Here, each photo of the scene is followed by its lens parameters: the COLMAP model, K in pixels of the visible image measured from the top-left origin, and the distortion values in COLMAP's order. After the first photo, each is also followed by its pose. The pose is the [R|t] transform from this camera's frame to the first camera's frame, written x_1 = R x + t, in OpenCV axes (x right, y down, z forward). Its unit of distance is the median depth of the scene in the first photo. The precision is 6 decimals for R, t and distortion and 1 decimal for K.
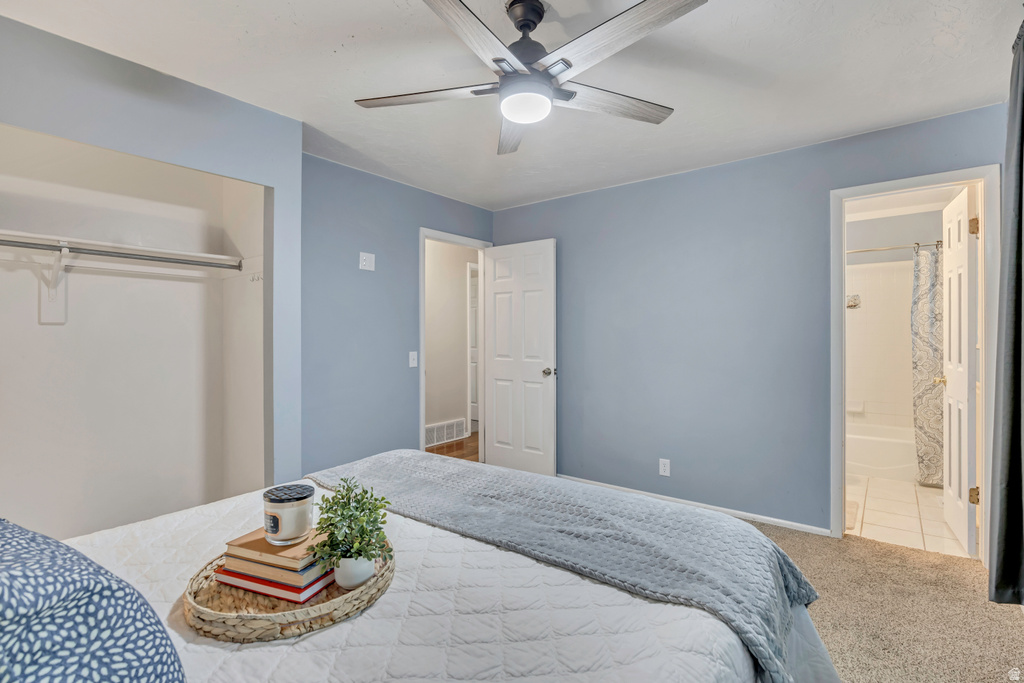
lens RADIAL K [[478.7, 0, 513.0], [0, 478.7, 337.3], [0, 0, 1]] dist [-0.011999, 0.000135]
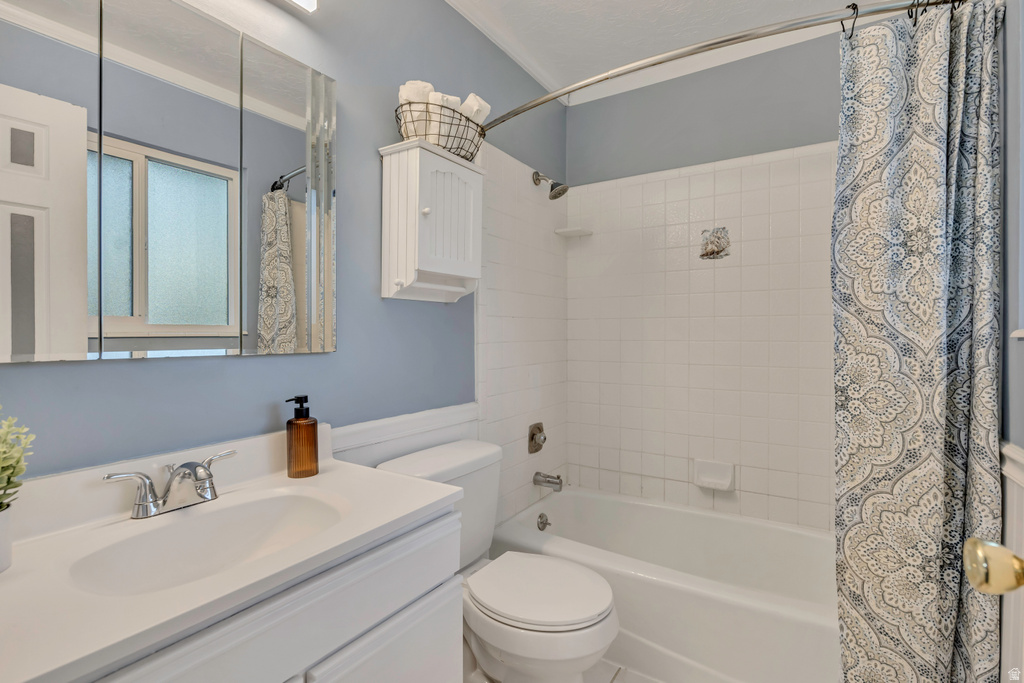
lens RADIAL K [[478.7, 0, 511.6], [0, 478.7, 341.8], [0, 0, 1]] dist [-0.011999, 0.000135]
pose [[0.995320, 0.003800, 0.096557, 0.596707], [-0.004744, 0.999943, 0.009548, 0.018976], [-0.096515, -0.009961, 0.995282, 0.705479]]
